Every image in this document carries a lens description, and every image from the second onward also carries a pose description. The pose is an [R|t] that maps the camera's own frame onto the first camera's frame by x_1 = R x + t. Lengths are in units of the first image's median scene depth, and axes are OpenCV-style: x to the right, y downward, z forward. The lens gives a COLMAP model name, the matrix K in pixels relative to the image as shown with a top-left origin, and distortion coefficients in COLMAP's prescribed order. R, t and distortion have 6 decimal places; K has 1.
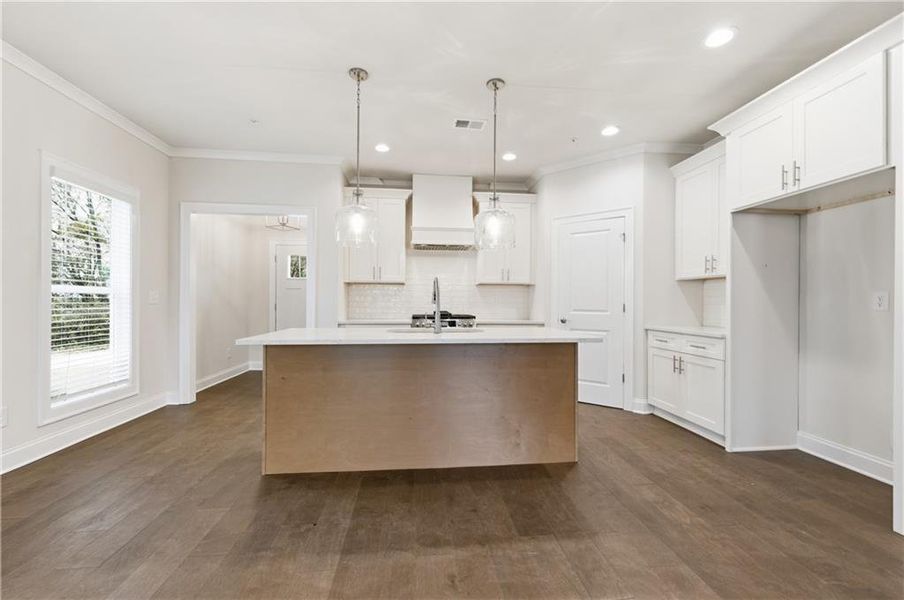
lens RADIAL K [[363.2, 0, 452.7], [0, 363.2, 305.5], [0, 0, 1]] dist [-0.001190, -0.000153]
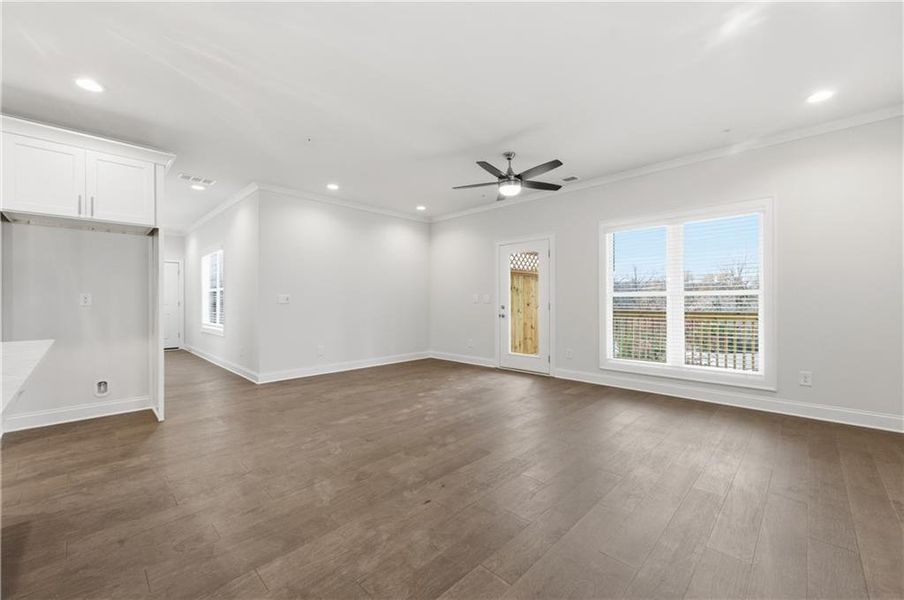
lens RADIAL K [[363.2, 0, 453.1], [0, 363.2, 298.6], [0, 0, 1]] dist [-0.001190, -0.000153]
pose [[-0.641821, 0.000485, 0.766854, -1.089369], [0.002829, 0.999994, 0.001736, -0.016092], [-0.766849, 0.003283, -0.641819, 0.922412]]
